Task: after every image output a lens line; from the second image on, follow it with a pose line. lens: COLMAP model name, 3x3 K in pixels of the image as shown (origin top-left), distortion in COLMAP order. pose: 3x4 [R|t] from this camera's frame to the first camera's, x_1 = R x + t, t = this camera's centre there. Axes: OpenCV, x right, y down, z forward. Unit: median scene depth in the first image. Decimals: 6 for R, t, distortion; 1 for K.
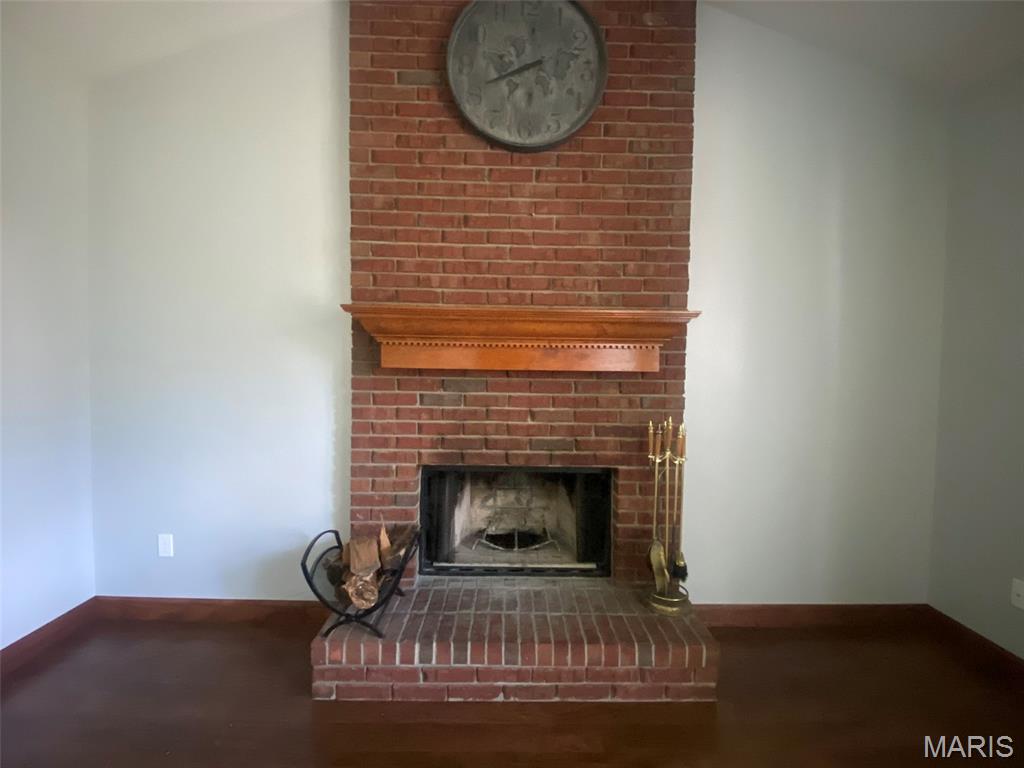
lens RADIAL K [[456.2, 0, 511.0], [0, 456.2, 383.9], [0, 0, 1]] dist [0.008544, -0.009164]
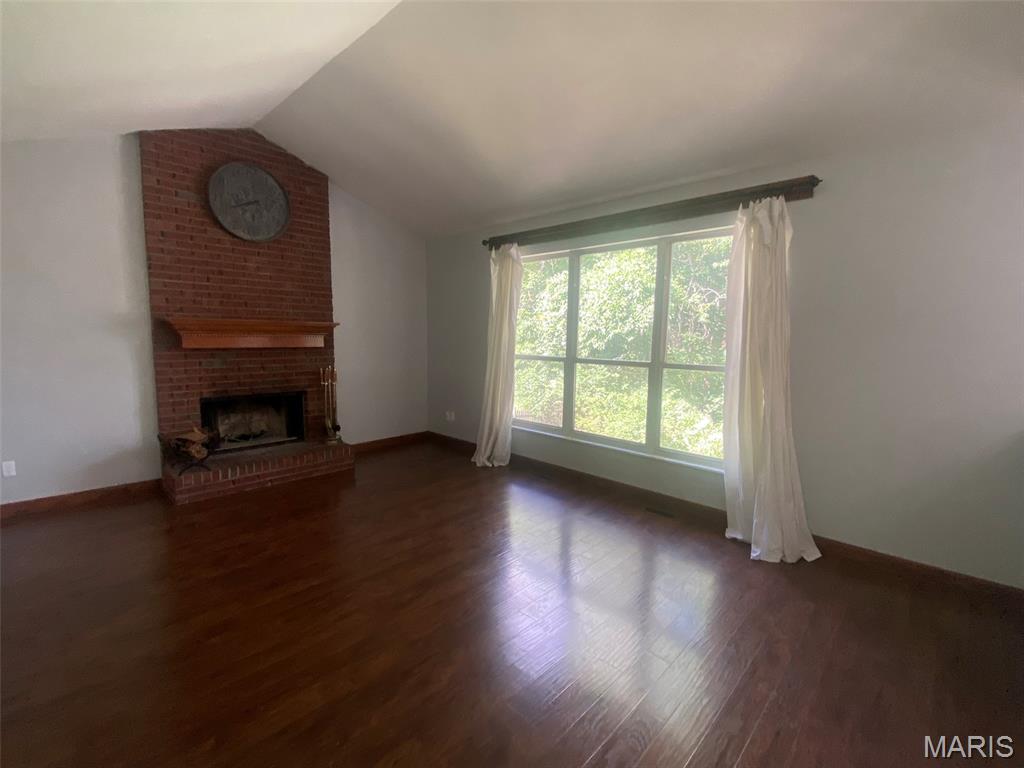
lens RADIAL K [[456.2, 0, 514.7], [0, 456.2, 386.5], [0, 0, 1]] dist [0.008544, -0.009164]
pose [[0.695998, -0.086838, 0.712773, -0.674521], [0.027052, 0.995127, 0.094822, -0.017934], [-0.717534, -0.046714, 0.694956, -1.334891]]
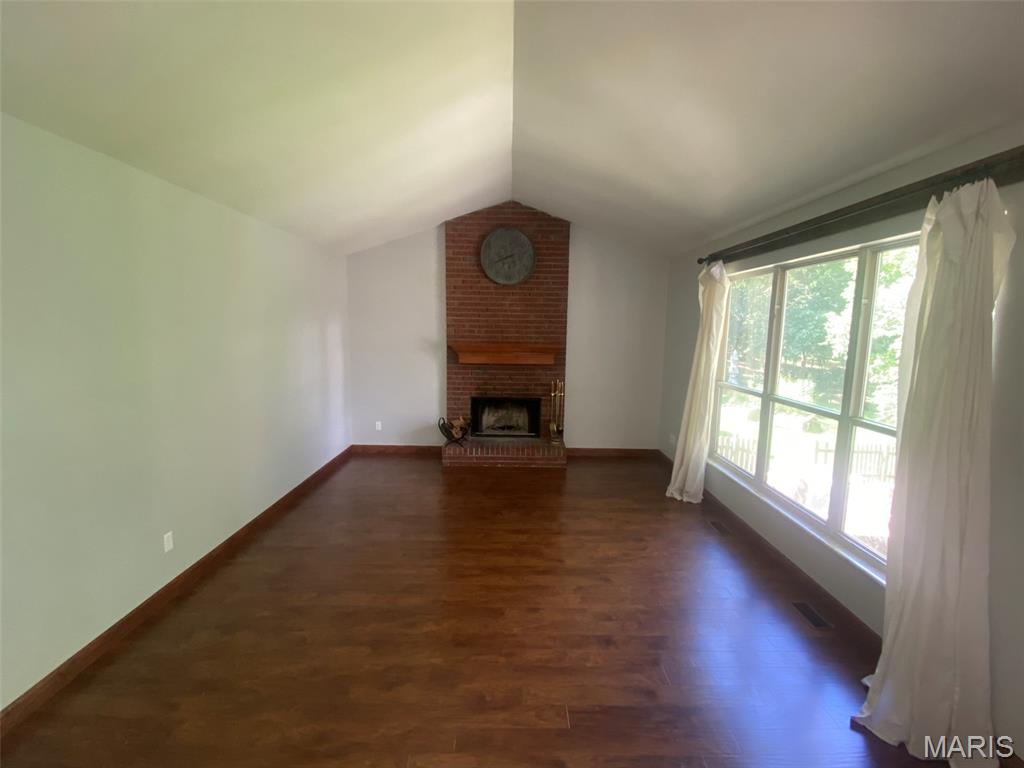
lens RADIAL K [[456.2, 0, 506.8], [0, 456.2, 391.8], [0, 0, 1]] dist [0.008544, -0.009164]
pose [[0.999779, 0.000683, -0.021002, 0.082389], [0.001397, 0.995102, 0.098847, -0.134082], [0.020967, -0.098855, 0.994881, -1.846505]]
